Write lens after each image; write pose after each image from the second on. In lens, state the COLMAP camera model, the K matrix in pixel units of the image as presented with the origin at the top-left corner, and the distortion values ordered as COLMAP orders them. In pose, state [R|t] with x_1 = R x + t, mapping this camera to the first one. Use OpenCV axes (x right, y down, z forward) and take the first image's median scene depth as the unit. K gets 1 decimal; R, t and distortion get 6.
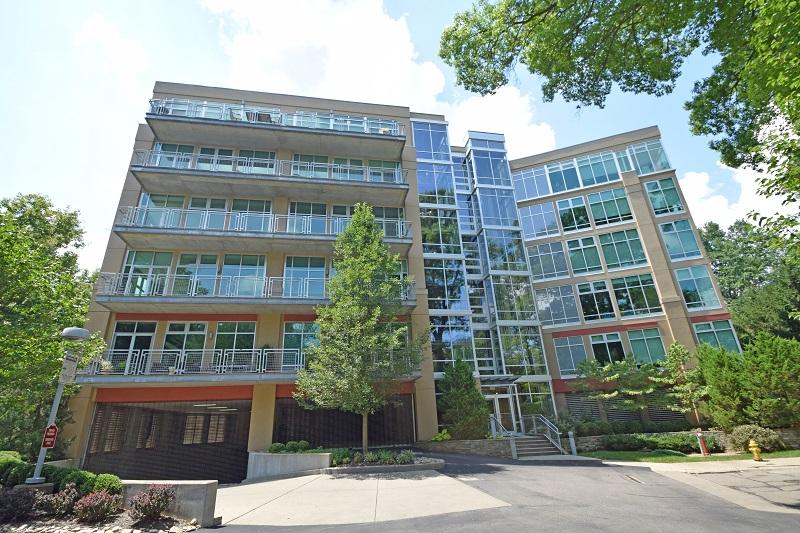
lens RADIAL K [[380.7, 0, 393.2], [0, 380.7, 263.8], [0, 0, 1]] dist [0.004525, -0.016789]
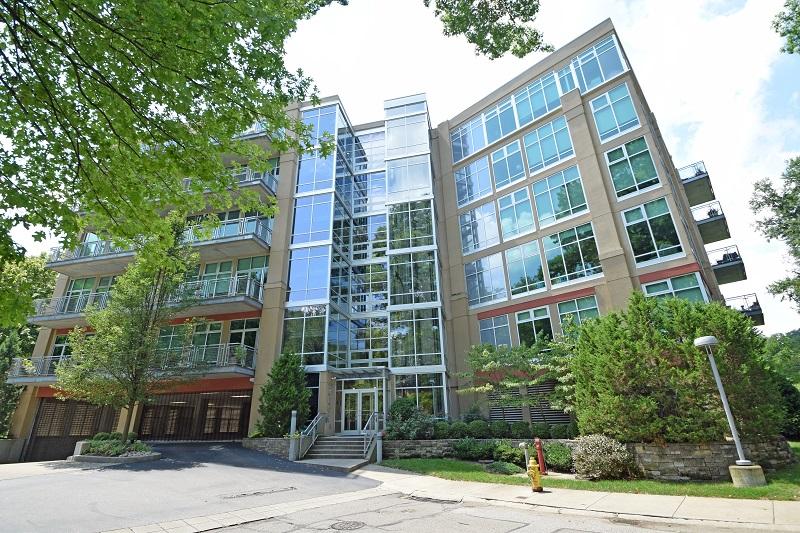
lens RADIAL K [[380.7, 0, 393.2], [0, 380.7, 263.8], [0, 0, 1]] dist [0.004525, -0.016789]
pose [[0.915271, -0.135807, -0.379256, 0.643680], [0.141491, 0.989854, -0.012991, 0.065085], [0.377173, -0.041771, 0.925201, 0.186258]]
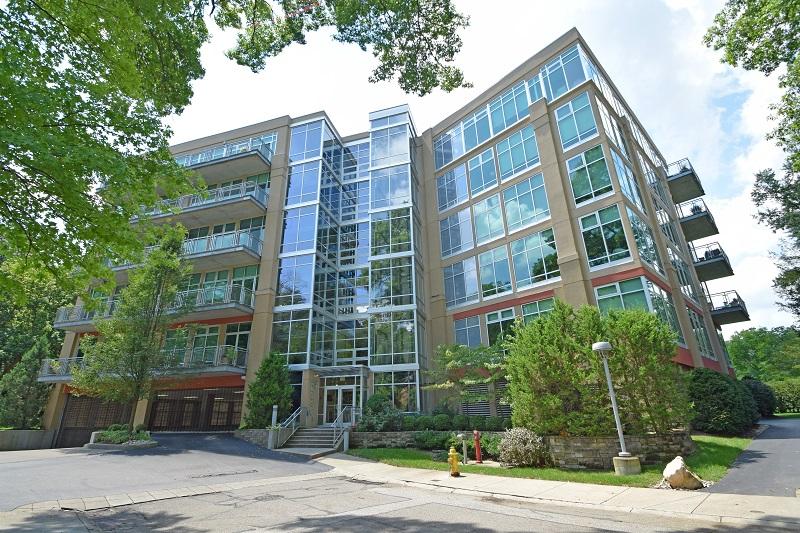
lens RADIAL K [[380.7, 0, 393.2], [0, 380.7, 263.8], [0, 0, 1]] dist [0.004525, -0.016789]
pose [[0.887365, -0.149072, -0.436303, 0.774591], [0.162776, 0.986645, -0.006049, 0.053166], [0.431378, -0.065652, 0.899780, 0.169619]]
